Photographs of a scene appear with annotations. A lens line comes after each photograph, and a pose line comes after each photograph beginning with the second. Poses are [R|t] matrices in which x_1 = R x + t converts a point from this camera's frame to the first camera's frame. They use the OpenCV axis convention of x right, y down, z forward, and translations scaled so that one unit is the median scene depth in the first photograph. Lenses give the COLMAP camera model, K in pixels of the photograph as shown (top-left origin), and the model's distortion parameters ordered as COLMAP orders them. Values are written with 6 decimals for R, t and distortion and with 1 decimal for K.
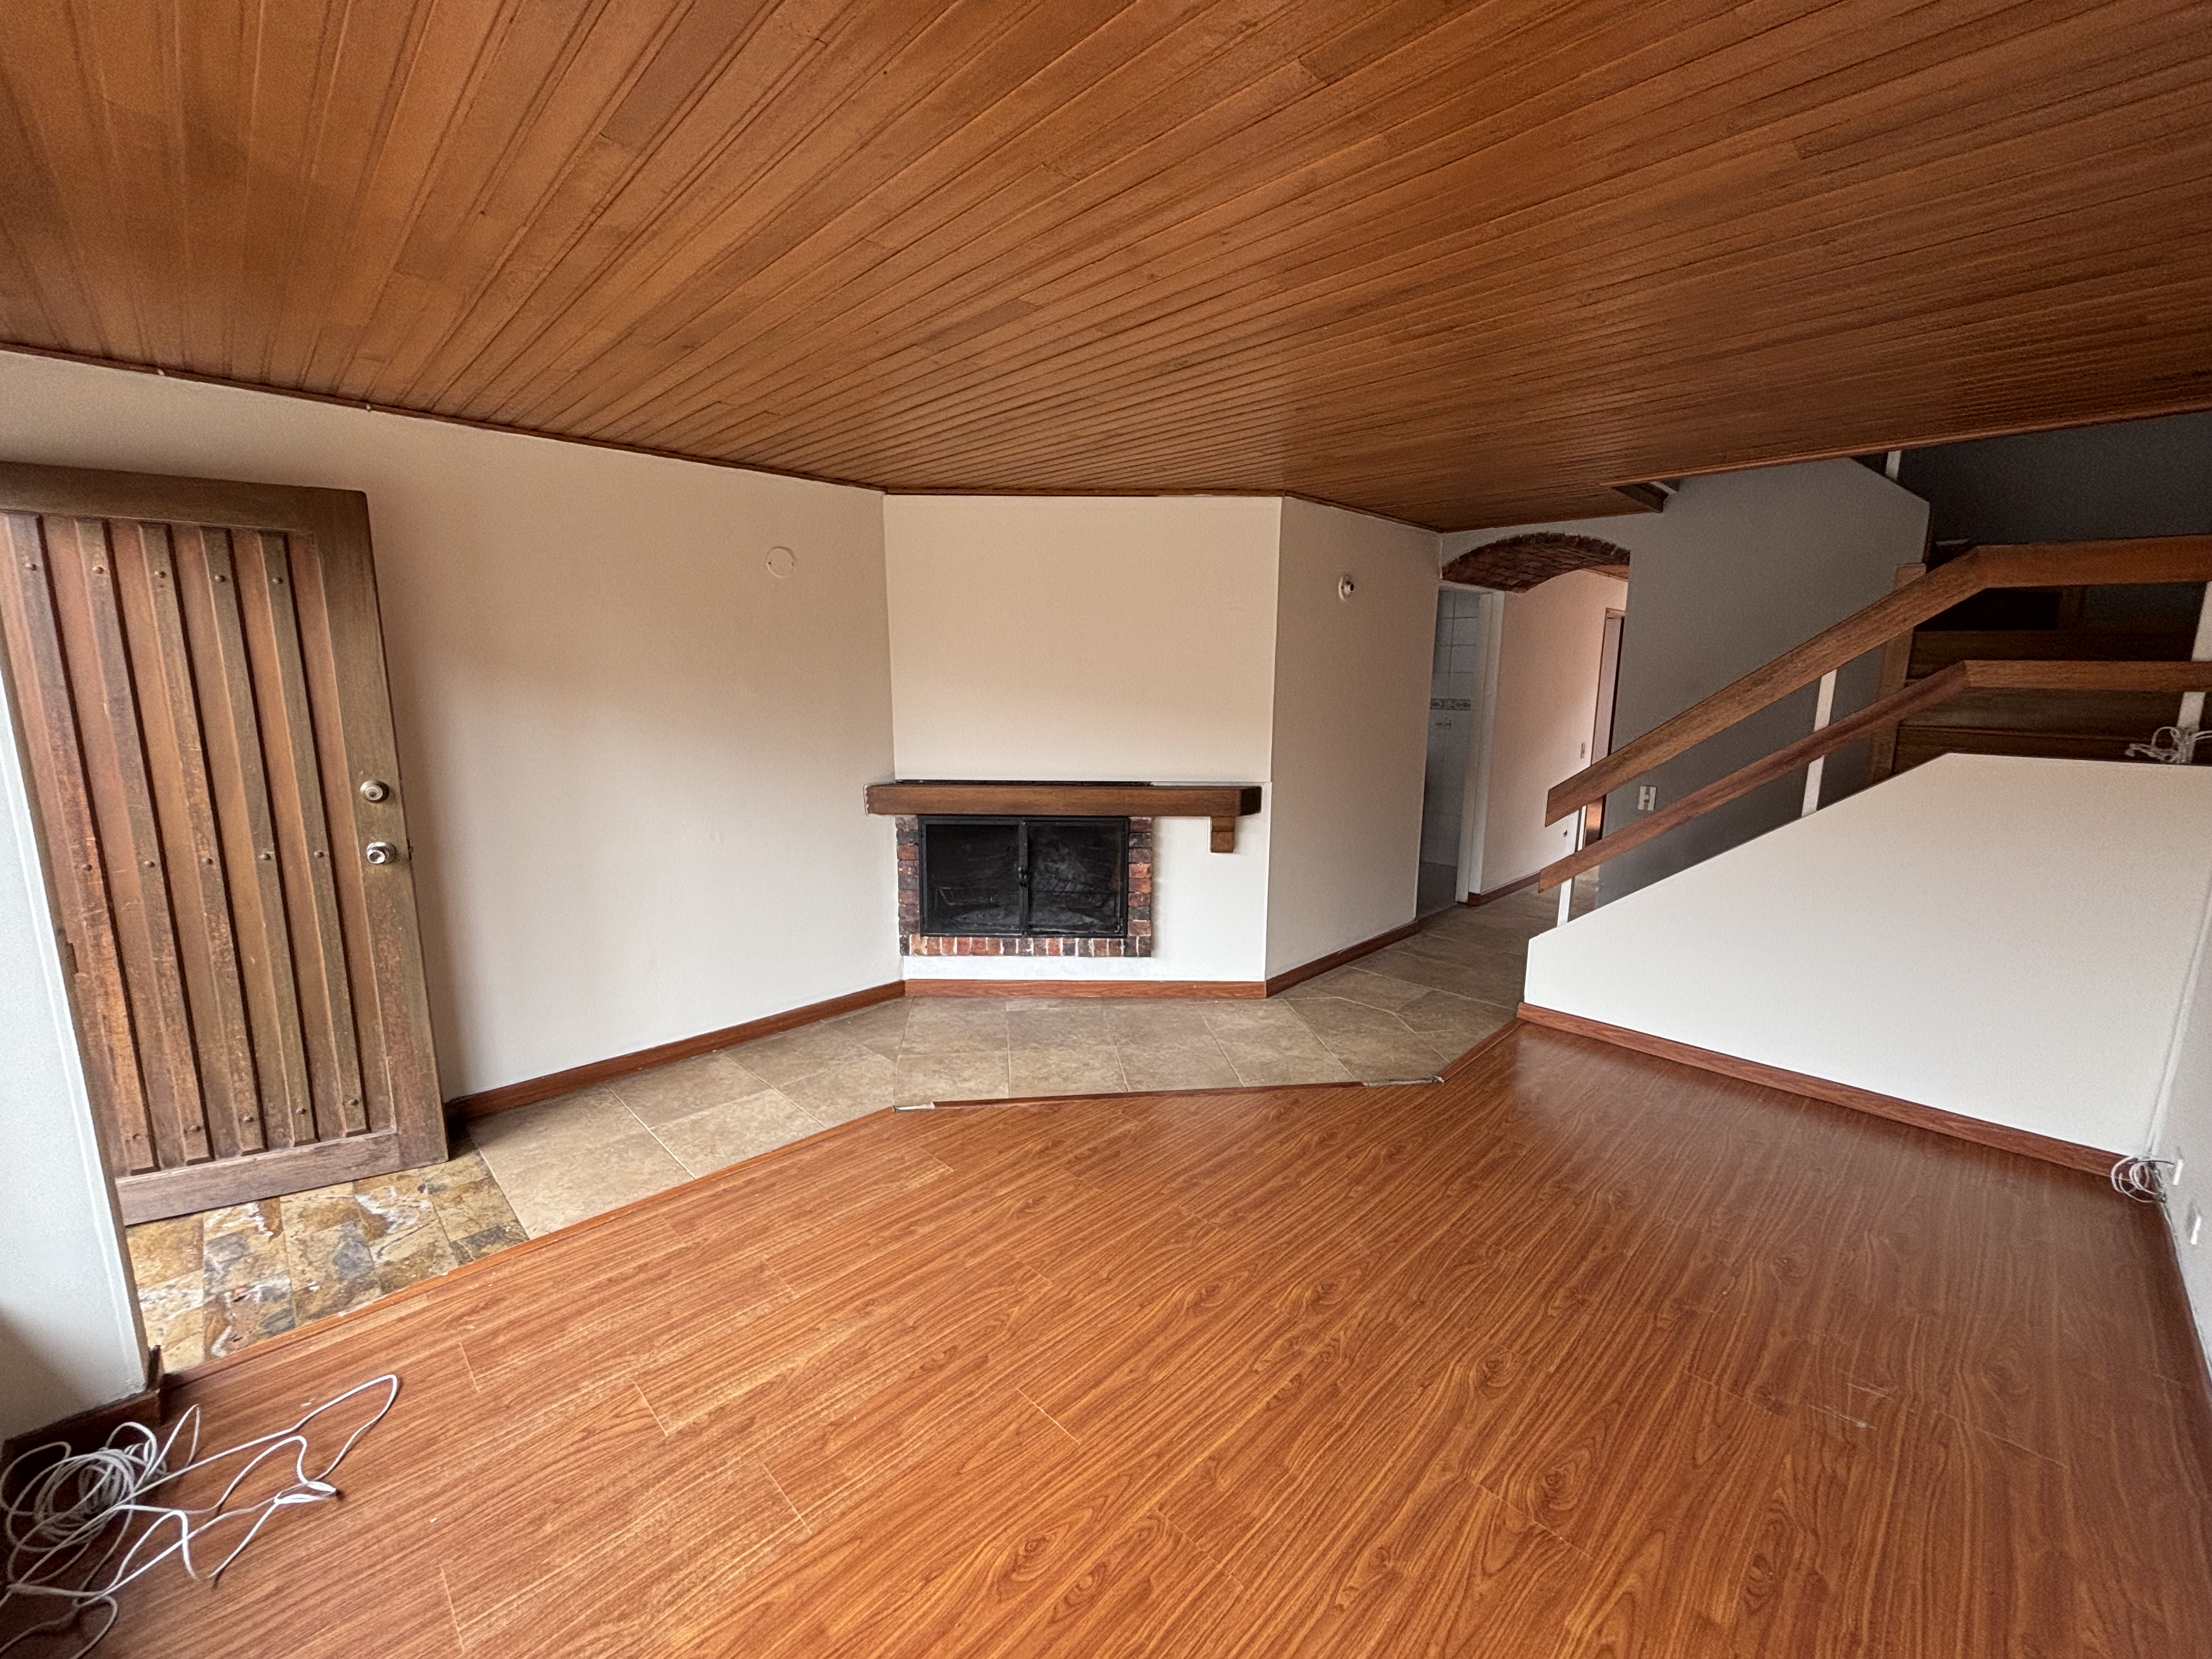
lens RADIAL K [[889.8, 0, 1101.6], [0, 889.8, 830.9], [0, 0, 1]] dist [-0.012873, 0.000365]
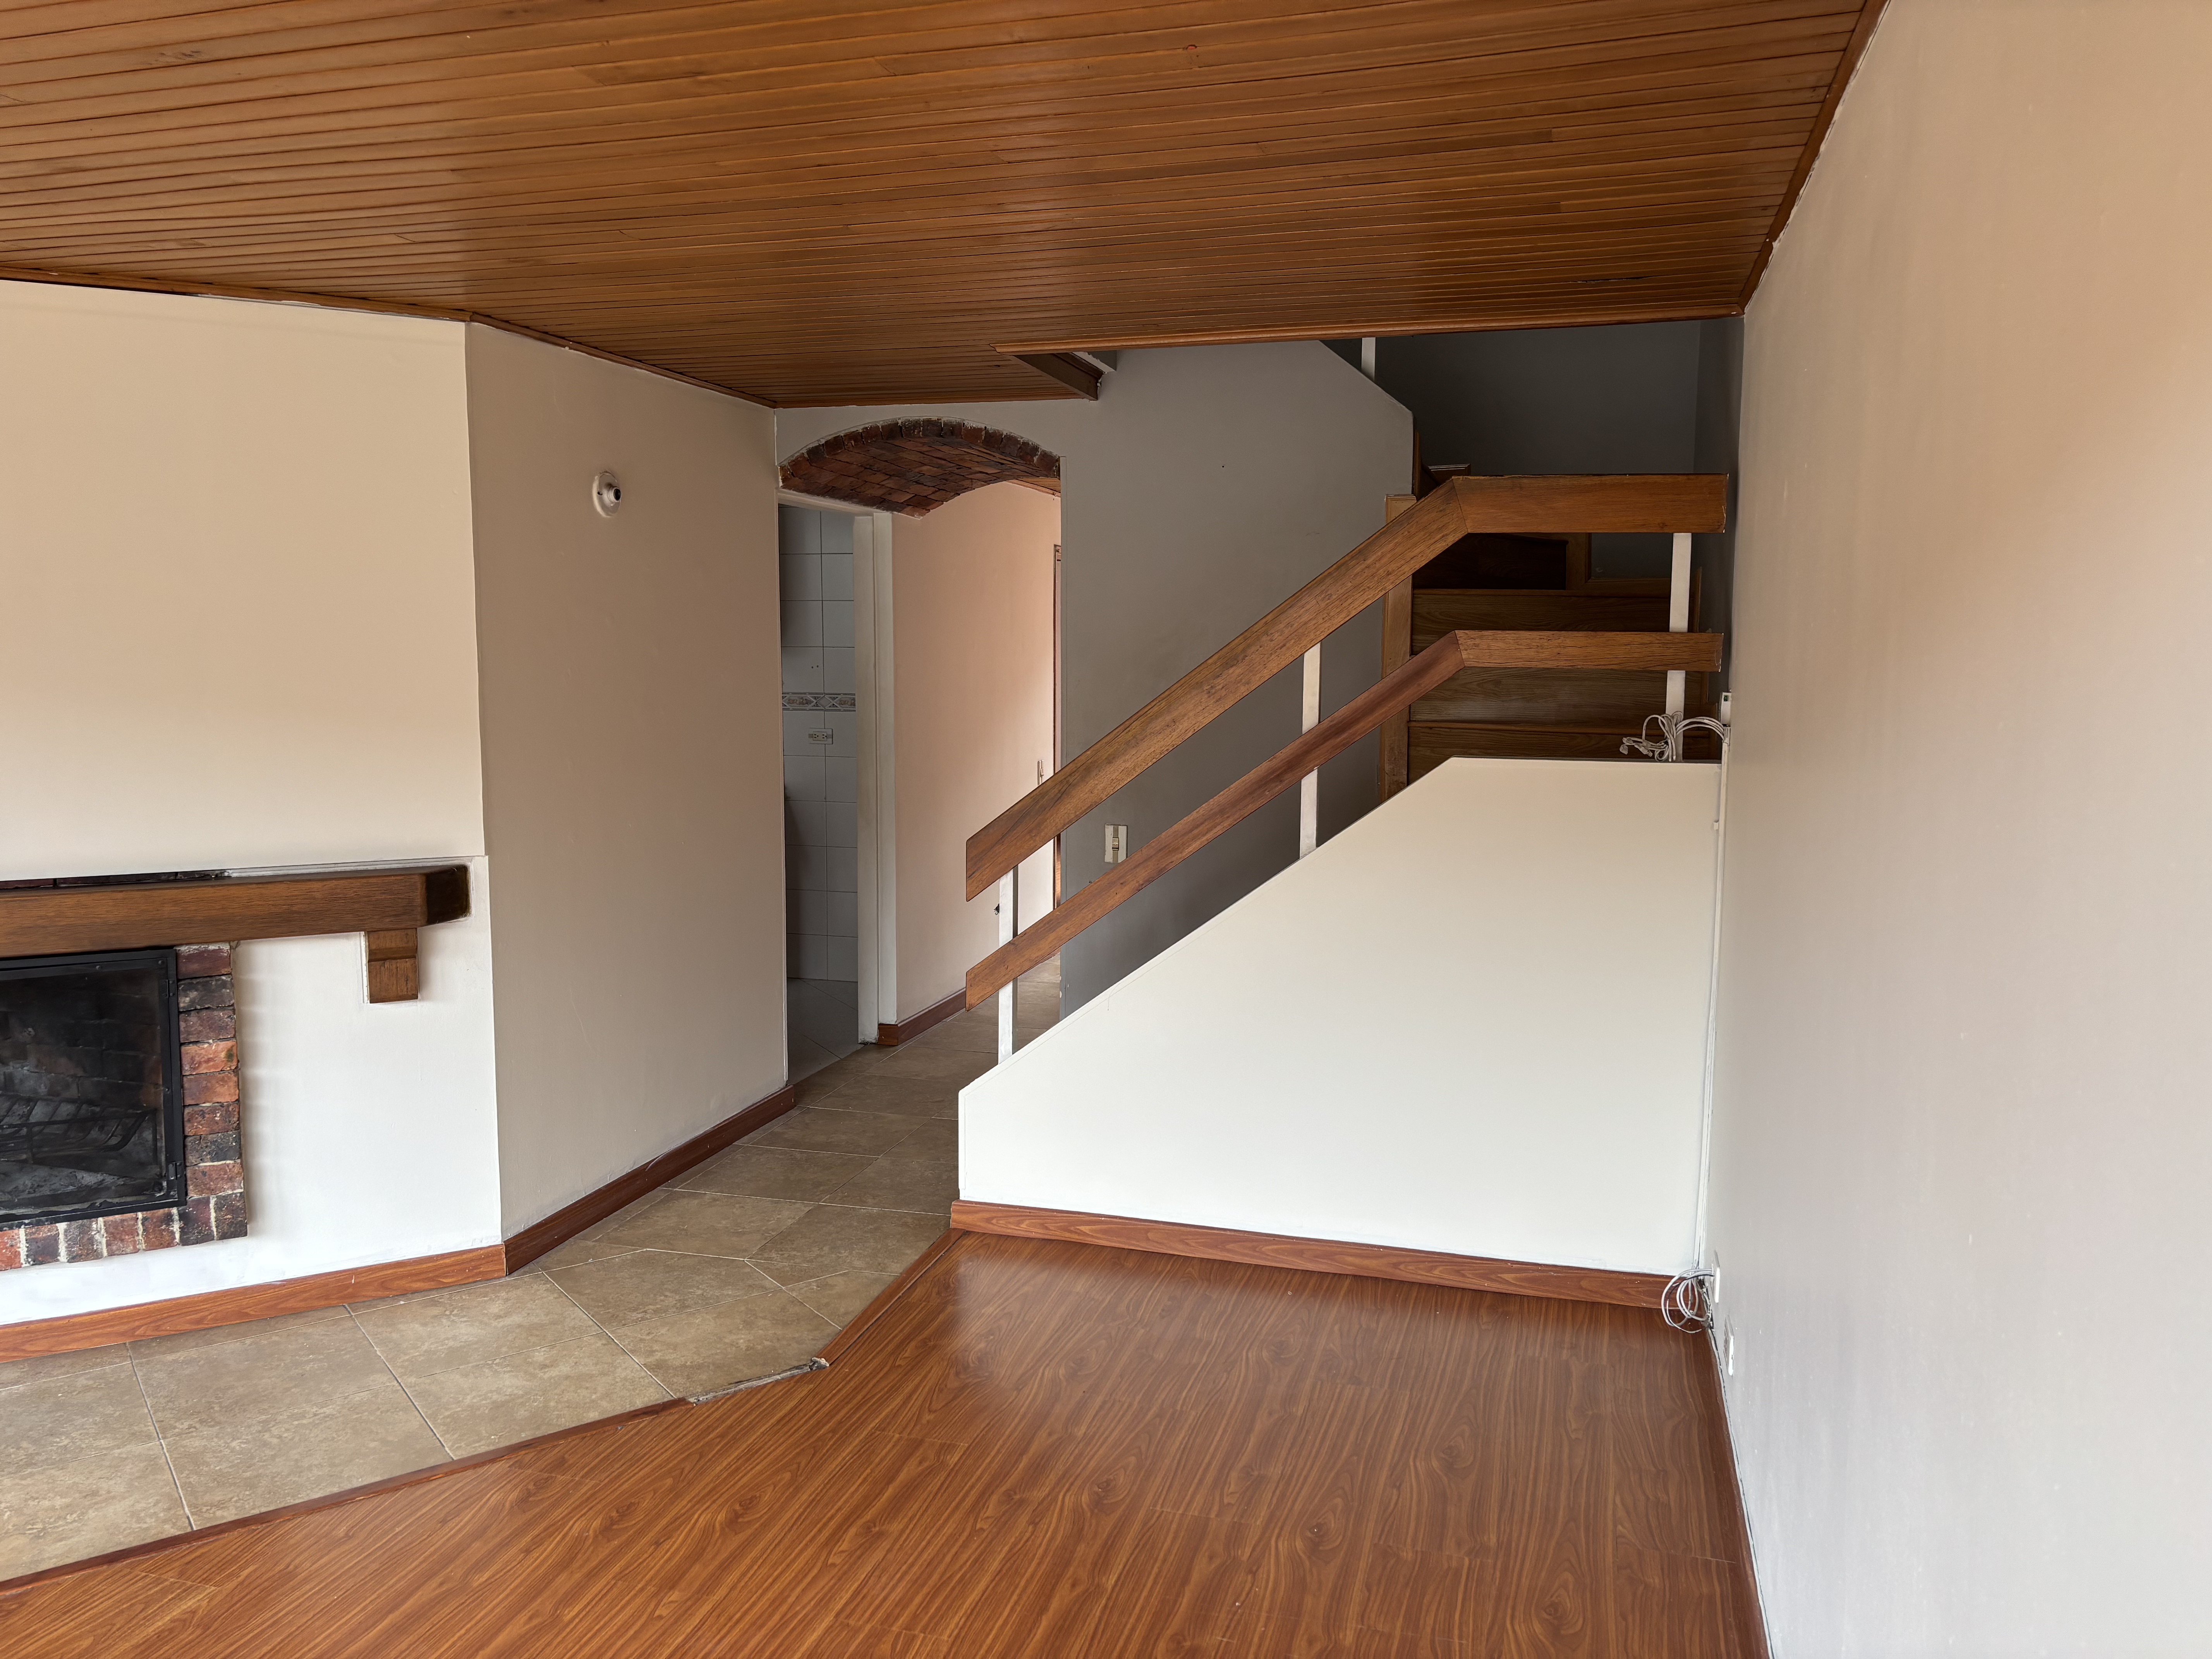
lens RADIAL K [[1671.9, 0, 1106.3], [0, 1671.9, 822.8], [0, 0, 1]] dist [0.047166, -0.046419]
pose [[0.871561, -0.052420, 0.487476, 0.034341], [0.086510, 0.995110, -0.047665, 0.005127], [-0.482594, 0.083714, 0.871834, -0.047580]]
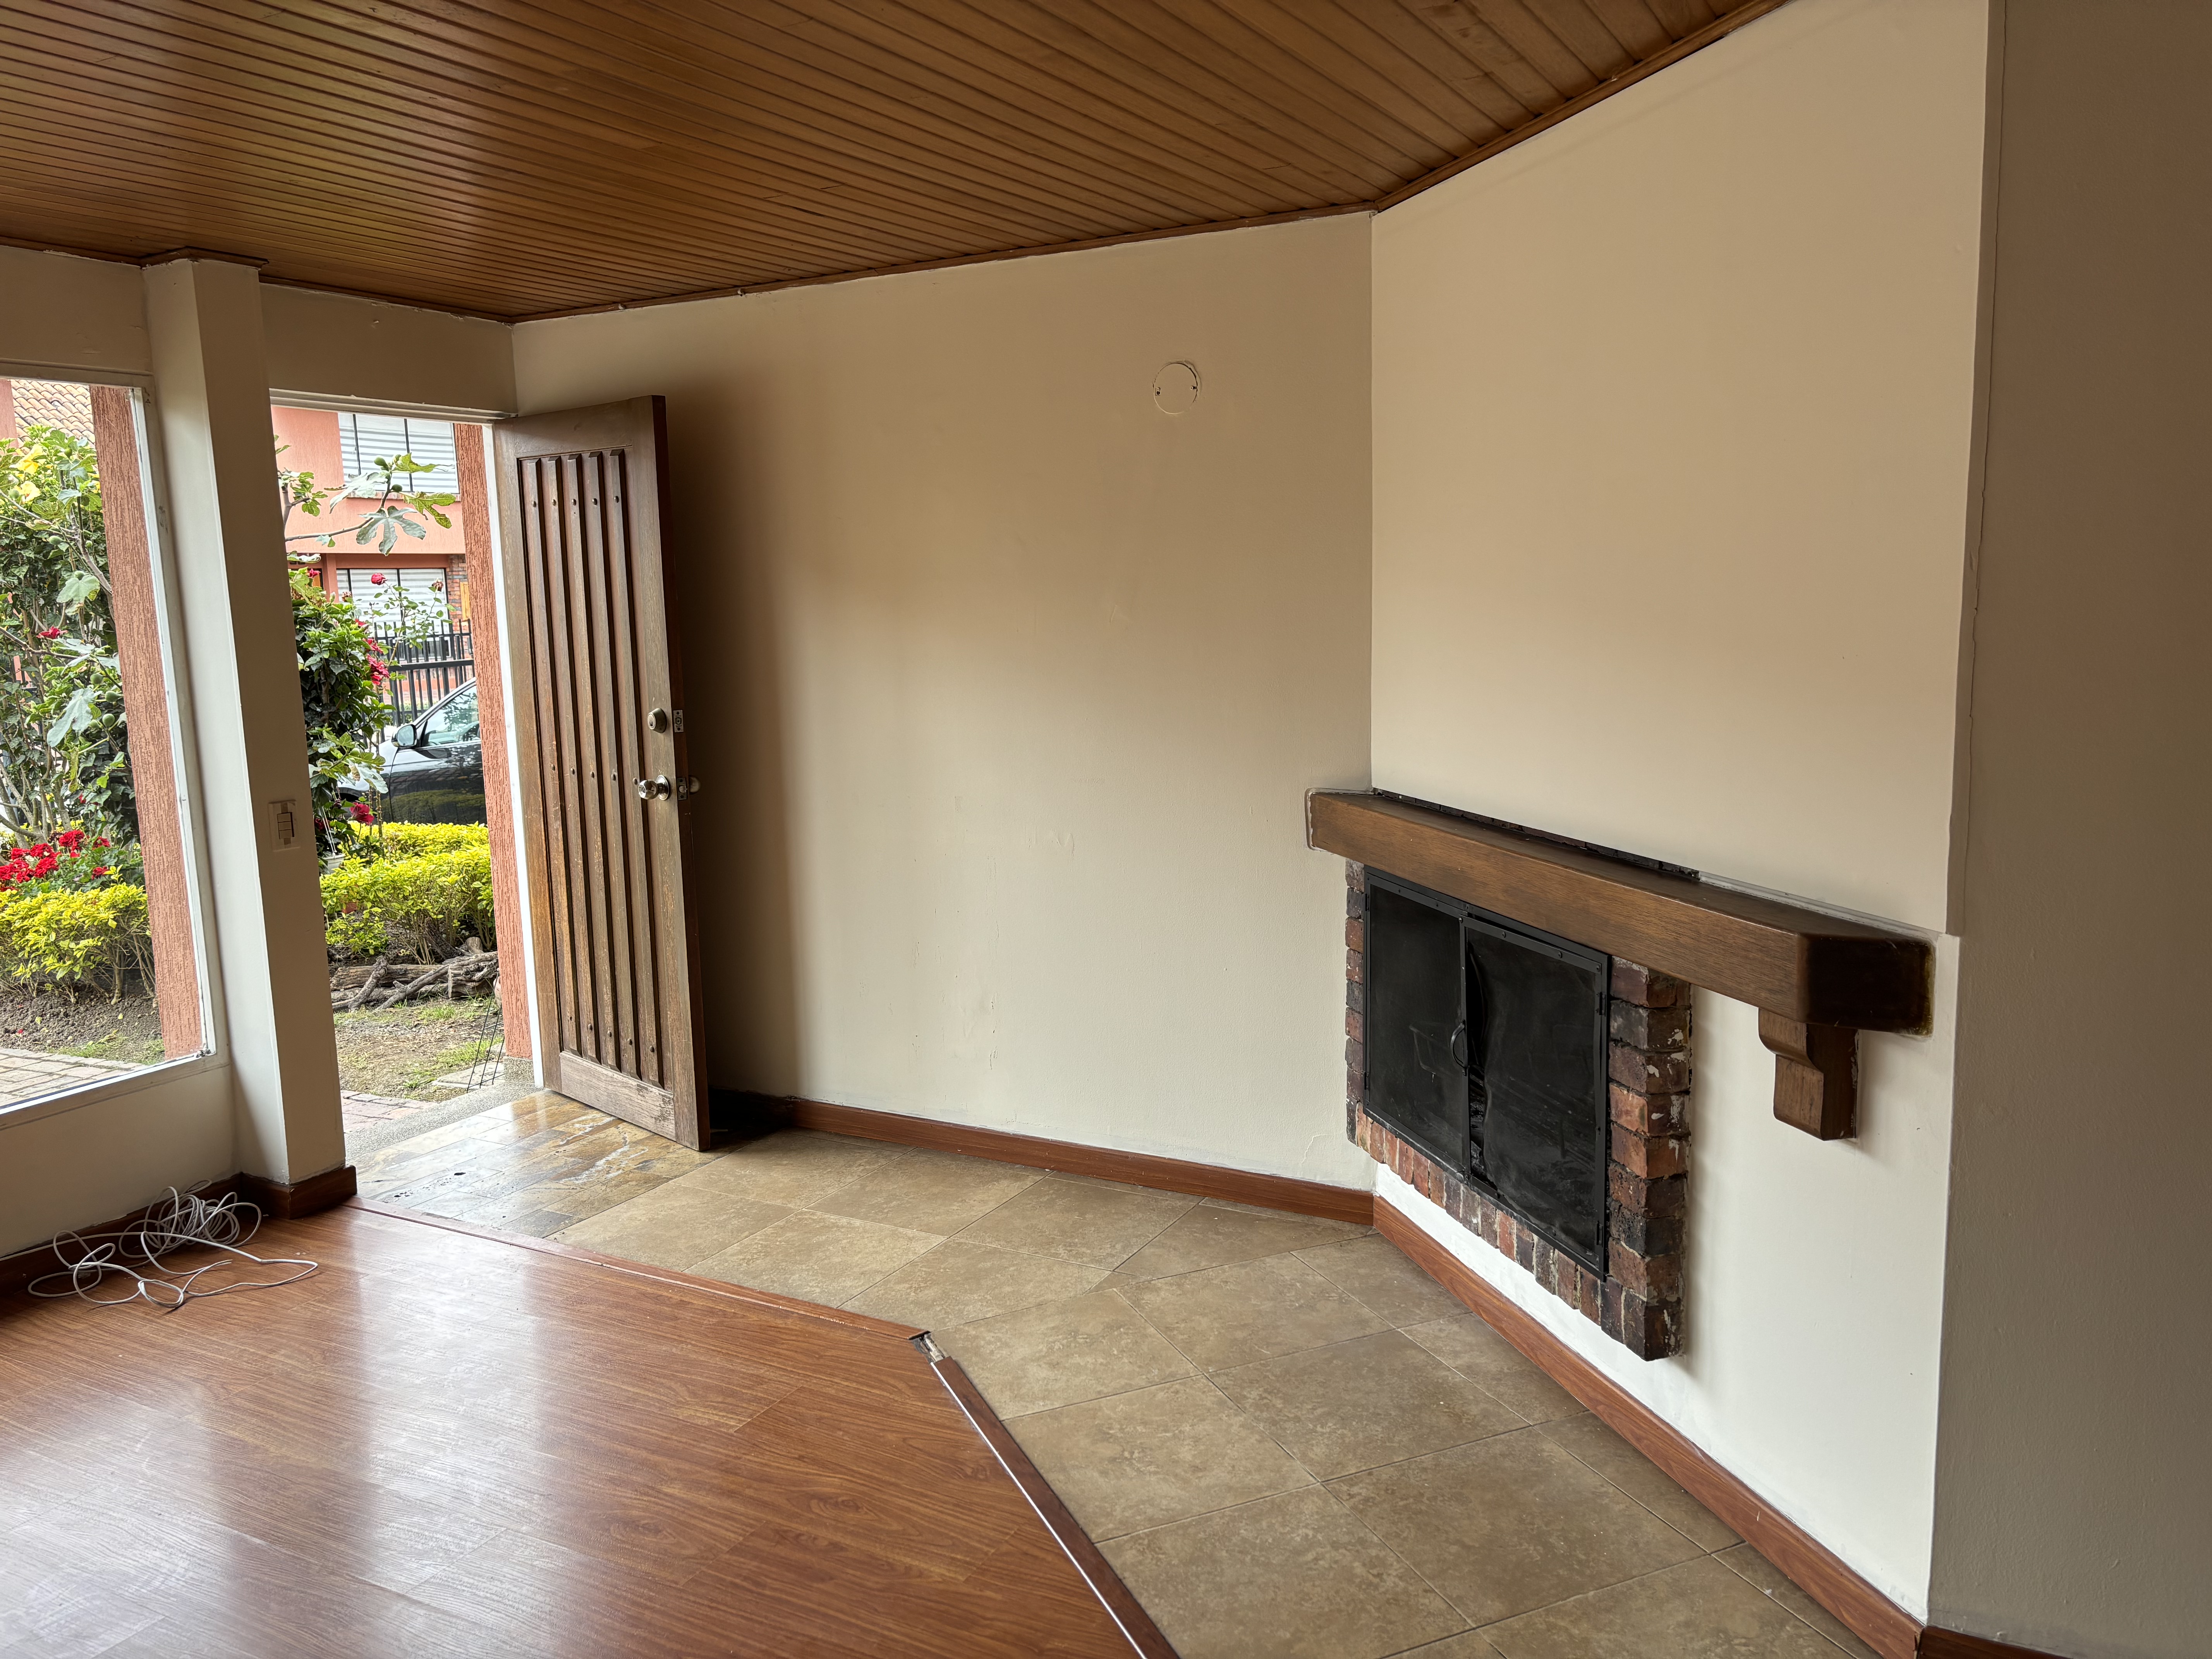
lens RADIAL K [[1671.9, 0, 1120.0], [0, 1671.9, 835.9], [0, 0, 1]] dist [0.047166, -0.046419]
pose [[0.279478, 0.130365, -0.951261, 0.764548], [-0.141174, 0.985551, 0.093588, -0.121968], [0.949717, 0.108138, 0.293844, 0.733952]]
